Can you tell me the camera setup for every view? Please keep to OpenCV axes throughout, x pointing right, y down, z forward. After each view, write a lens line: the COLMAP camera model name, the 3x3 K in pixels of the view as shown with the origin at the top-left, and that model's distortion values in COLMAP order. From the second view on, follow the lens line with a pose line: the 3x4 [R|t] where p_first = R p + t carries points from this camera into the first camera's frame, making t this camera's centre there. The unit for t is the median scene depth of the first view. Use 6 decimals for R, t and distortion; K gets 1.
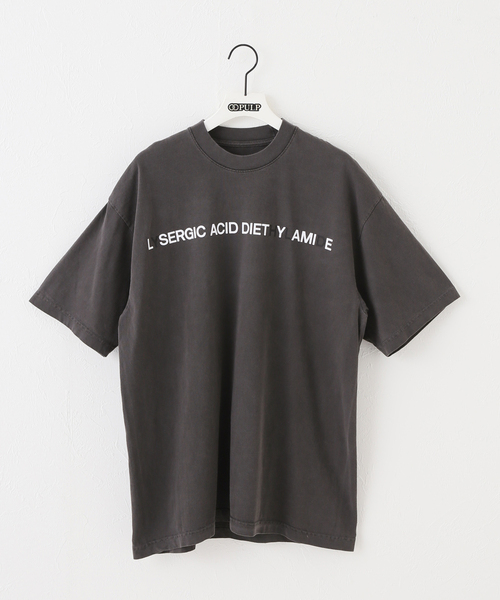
lens RADIAL K [[851.2, 0, 251.1], [0, 851.2, 302.2], [0, 0, 1]] dist [0.018900, 0.000000]
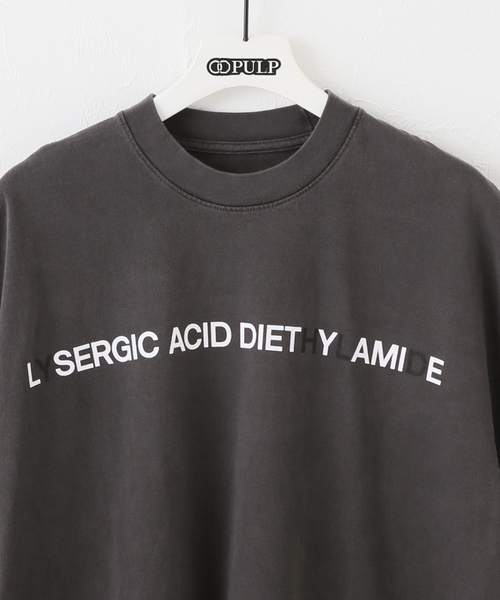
lens RADIAL K [[851.2, 0, 249.0], [0, 851.2, 296.7], [0, 0, 1]] dist [0.018900, 0.000000]
pose [[0.999973, -0.007276, -0.000606, -0.005578], [0.007262, 0.999756, -0.020859, -0.098067], [0.000757, 0.020854, 0.999782, 0.553236]]
